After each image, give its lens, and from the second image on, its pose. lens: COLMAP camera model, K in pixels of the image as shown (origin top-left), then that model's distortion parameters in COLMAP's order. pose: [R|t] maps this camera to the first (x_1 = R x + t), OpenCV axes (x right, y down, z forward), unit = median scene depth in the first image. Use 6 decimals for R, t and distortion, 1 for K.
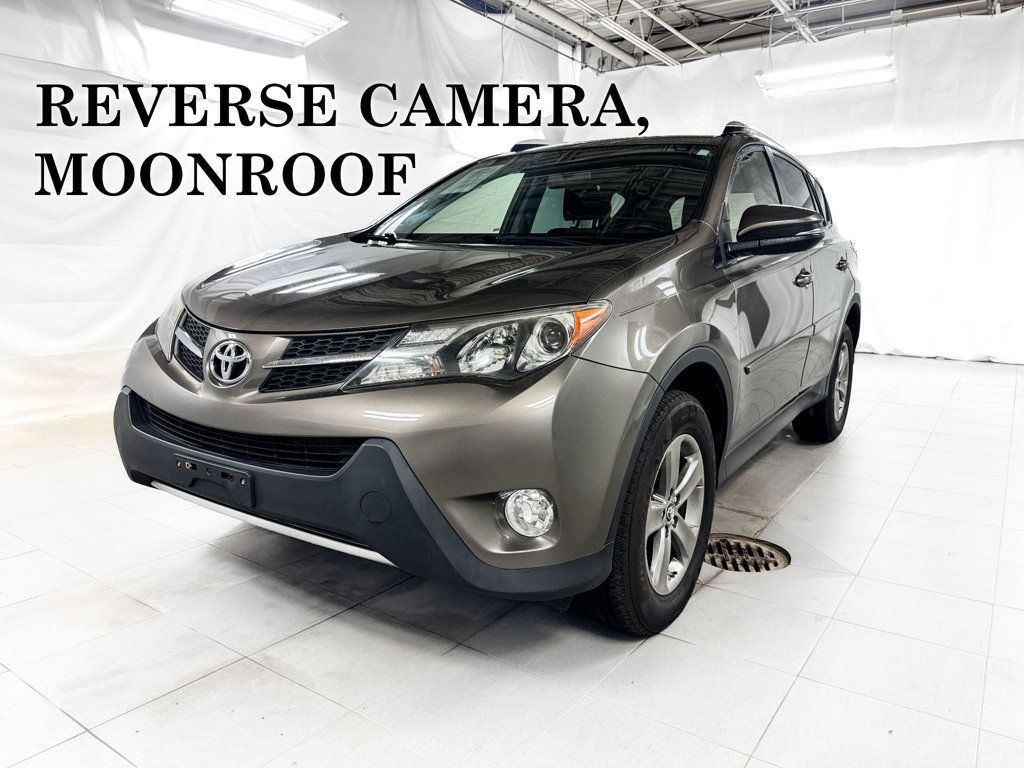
lens RADIAL K [[725.0, 0, 507.6], [0, 725.0, 380.9], [0, 0, 1]] dist [-0.004450, -0.006837]
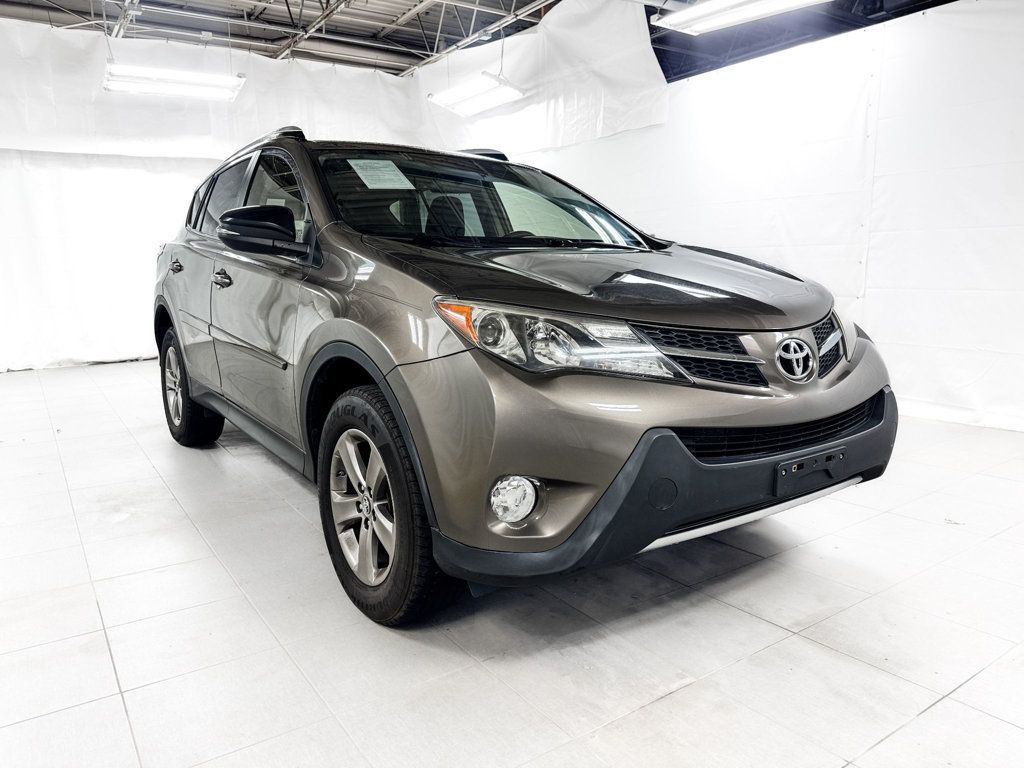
lens RADIAL K [[725.0, 0, 507.6], [0, 725.0, 380.9], [0, 0, 1]] dist [-0.004450, -0.006837]
pose [[0.355255, -0.158886, 0.921167, -1.349021], [0.166221, 0.980481, 0.105012, -0.156542], [-0.919872, 0.115811, 0.374731, 0.889683]]
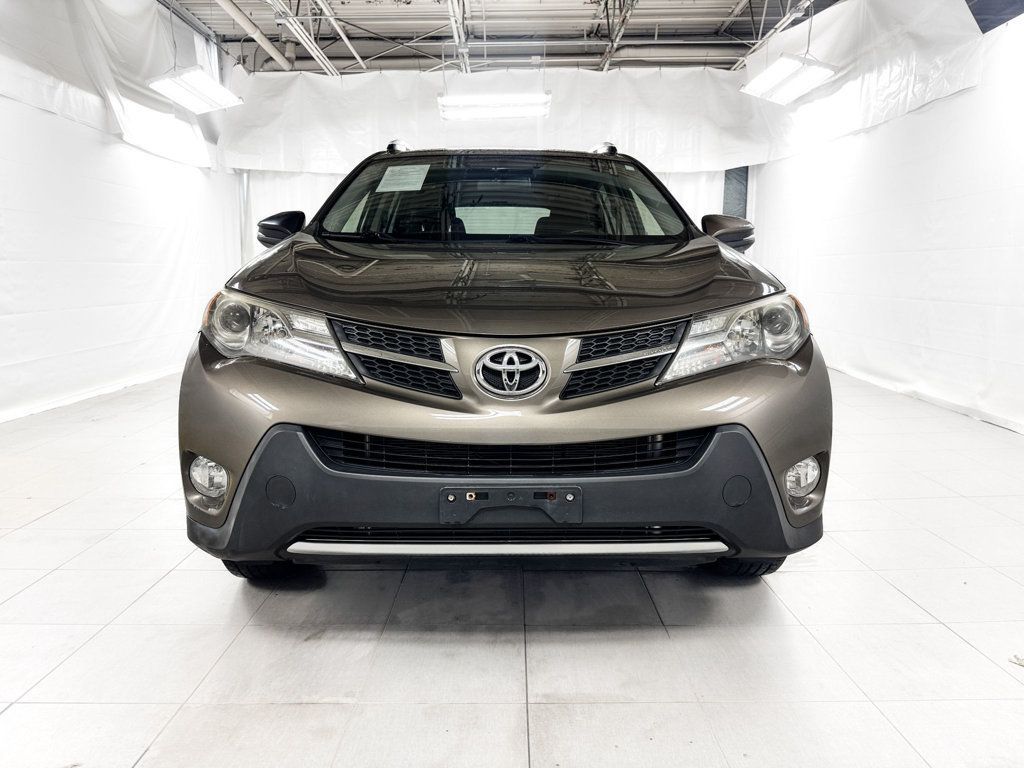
lens RADIAL K [[725.0, 0, 507.6], [0, 725.0, 380.9], [0, 0, 1]] dist [-0.004450, -0.006837]
pose [[0.820825, -0.094458, 0.563316, -0.791148], [0.103510, 0.994501, 0.015933, -0.025857], [-0.561723, 0.045231, 0.826088, 0.246860]]
